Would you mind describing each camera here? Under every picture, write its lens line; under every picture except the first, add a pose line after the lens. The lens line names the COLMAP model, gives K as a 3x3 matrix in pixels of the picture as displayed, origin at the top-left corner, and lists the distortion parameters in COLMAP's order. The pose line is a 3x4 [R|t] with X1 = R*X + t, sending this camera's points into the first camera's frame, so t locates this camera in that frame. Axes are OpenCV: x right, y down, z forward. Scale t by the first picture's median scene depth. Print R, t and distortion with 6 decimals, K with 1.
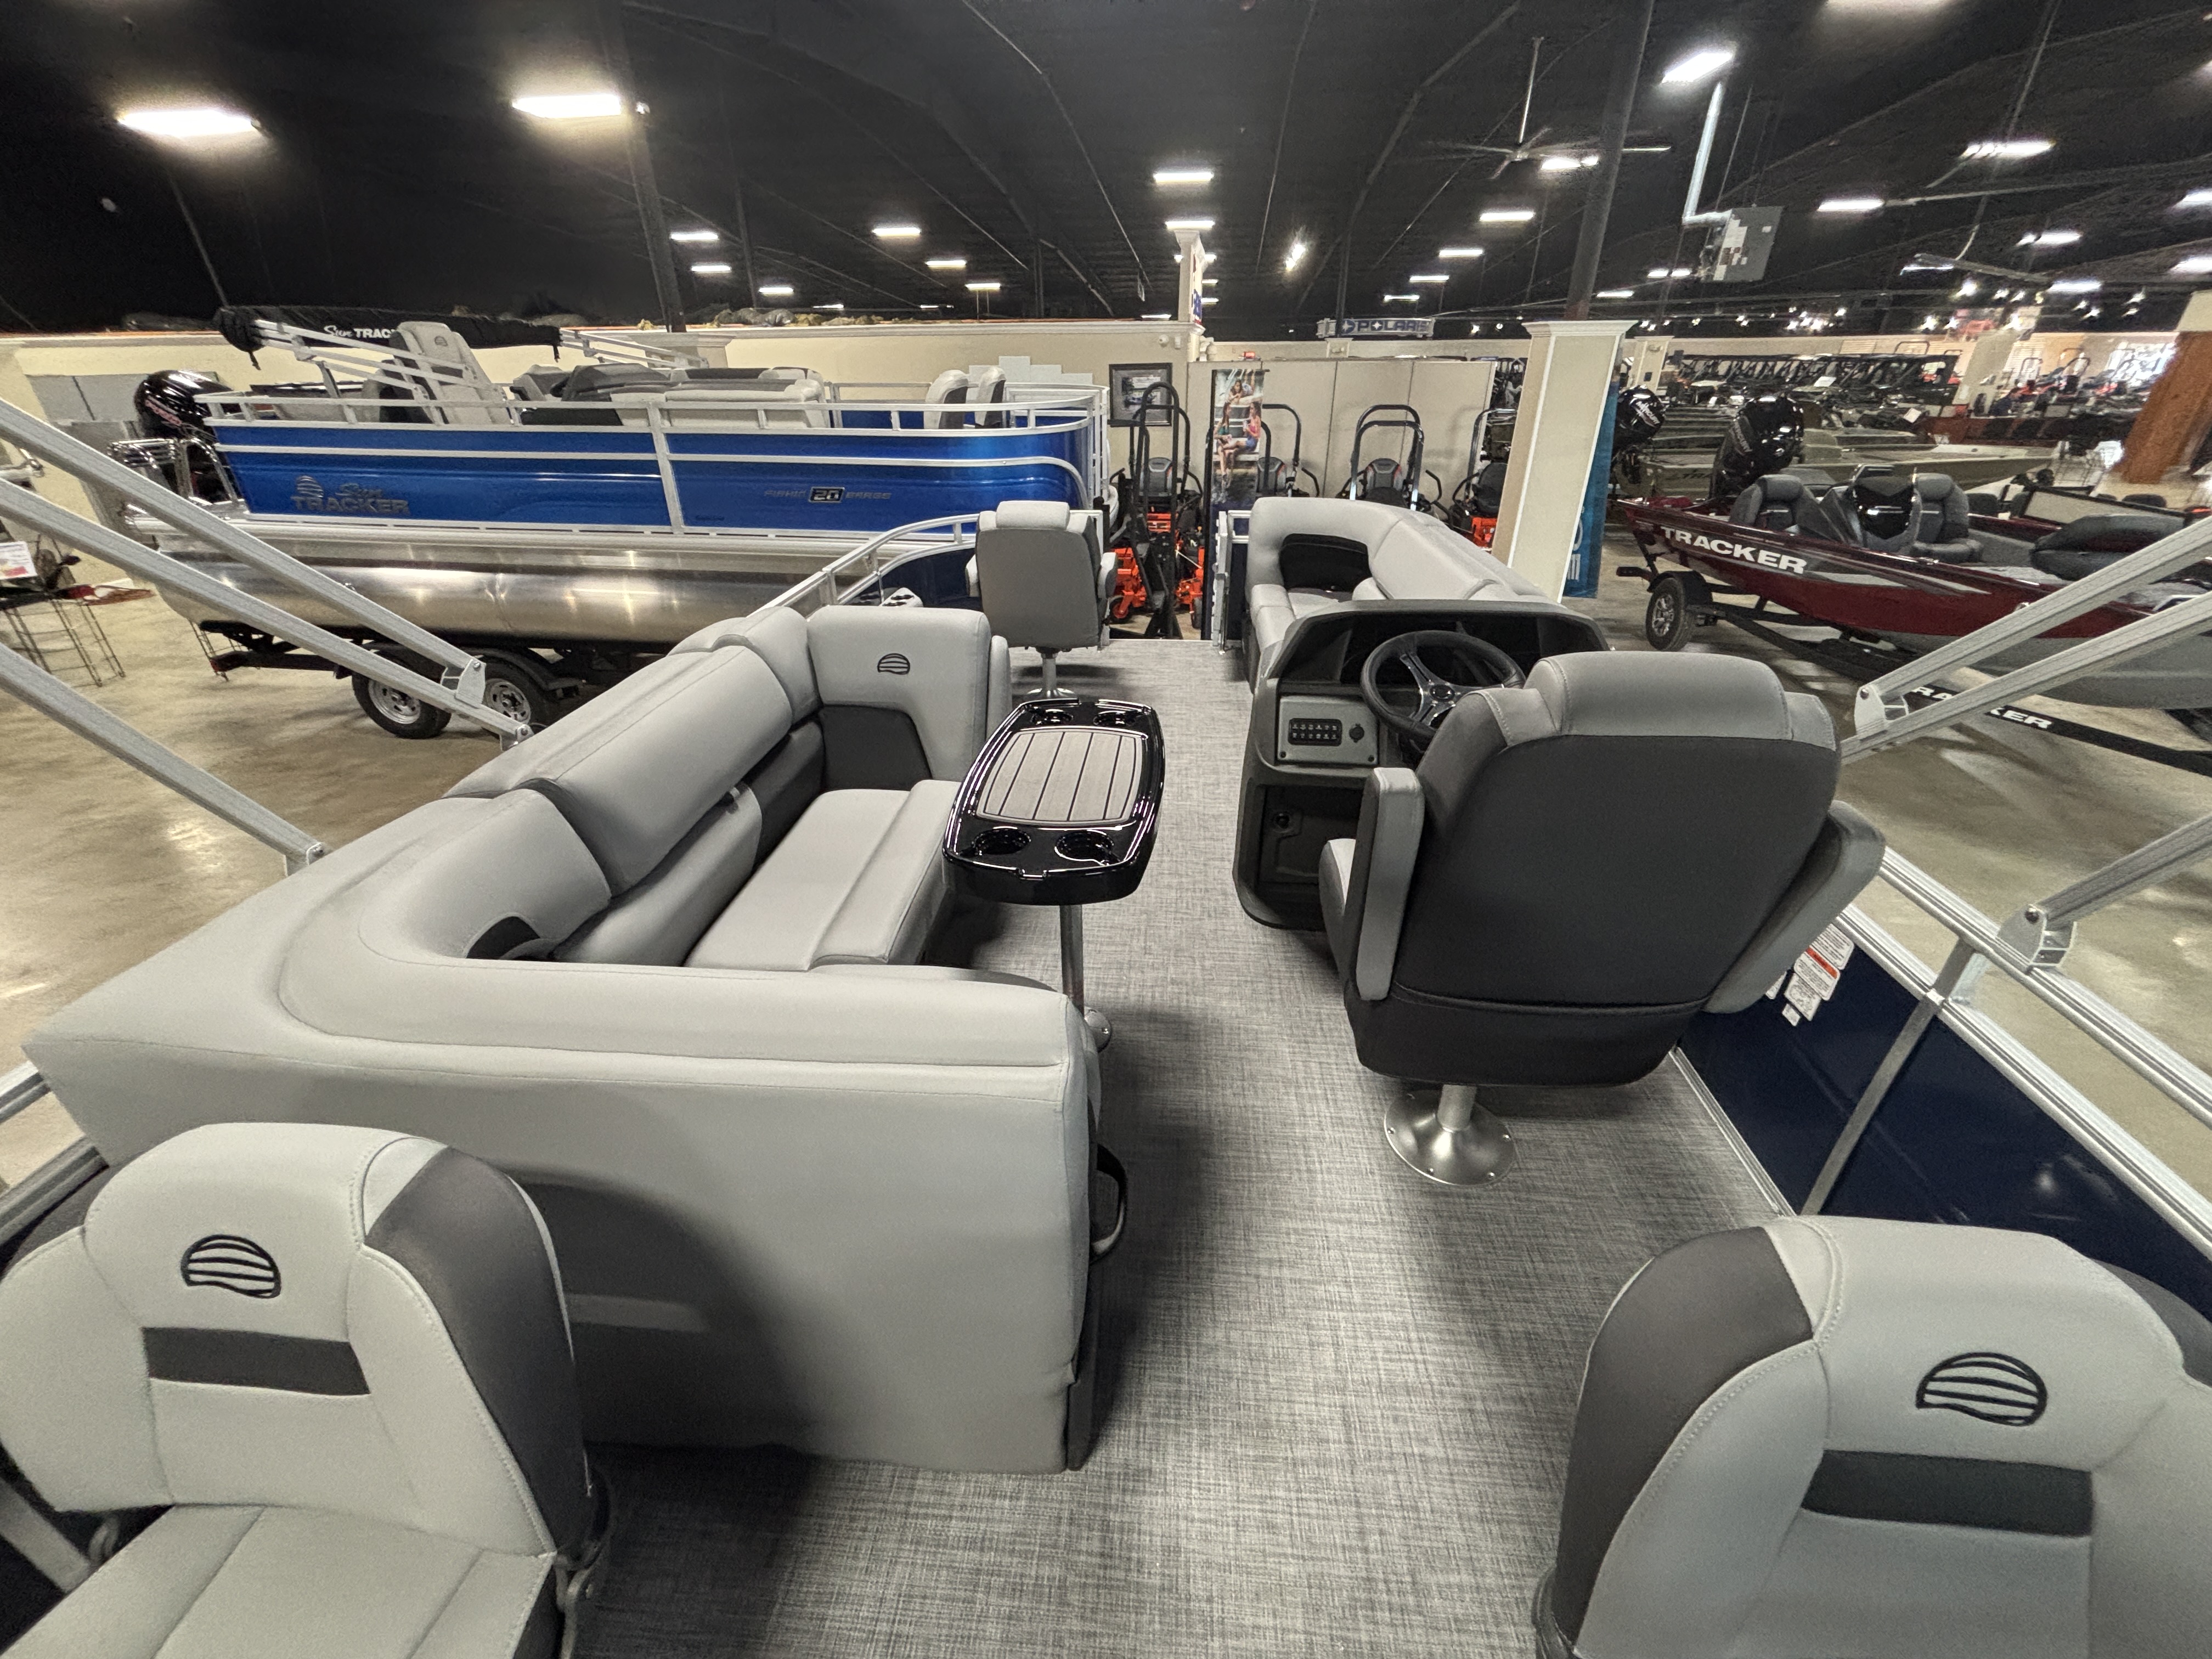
lens RADIAL K [[898.7, 0, 1106.4], [0, 898.7, 837.6], [0, 0, 1]] dist [0.013929, 0.000167]
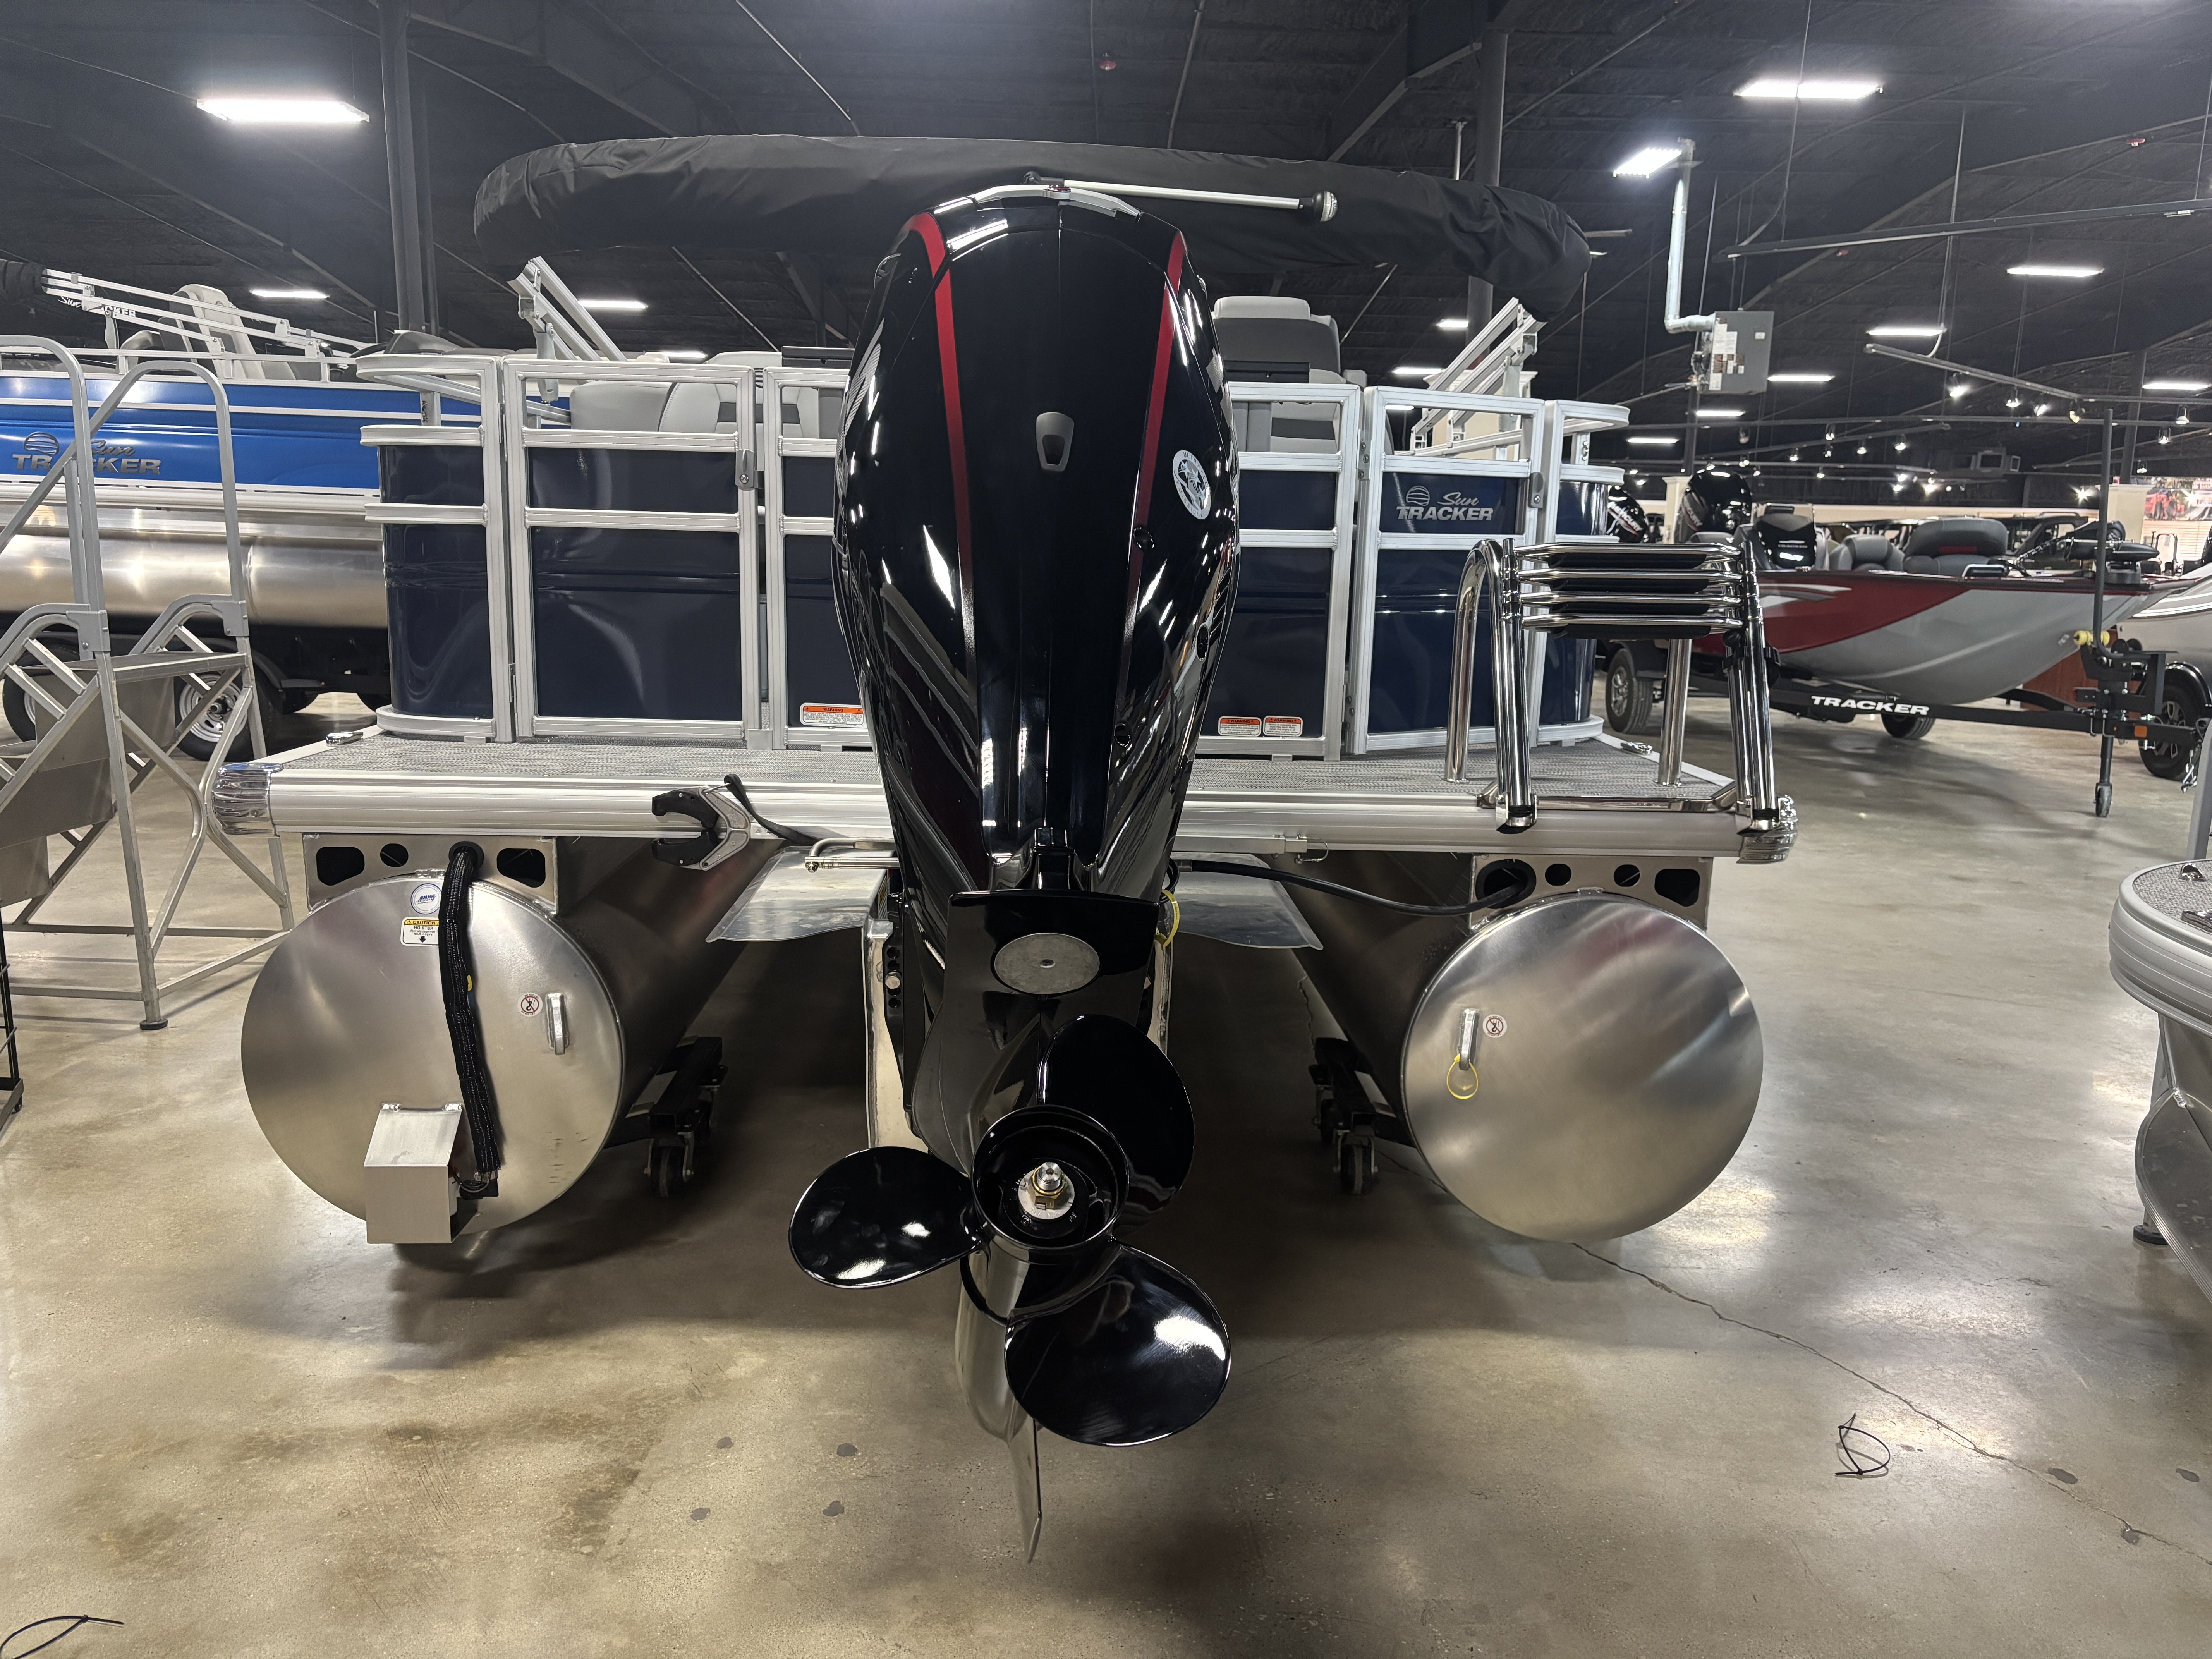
lens RADIAL K [[1686.2, 0, 1111.0], [0, 1686.2, 867.9], [0, 0, 1]] dist [0.098186, -0.095806]
pose [[0.992333, 0.001031, 0.123592, -0.025441], [0.035914, 0.954414, -0.296319, 0.200137], [-0.118264, 0.298485, 0.947059, -0.215559]]
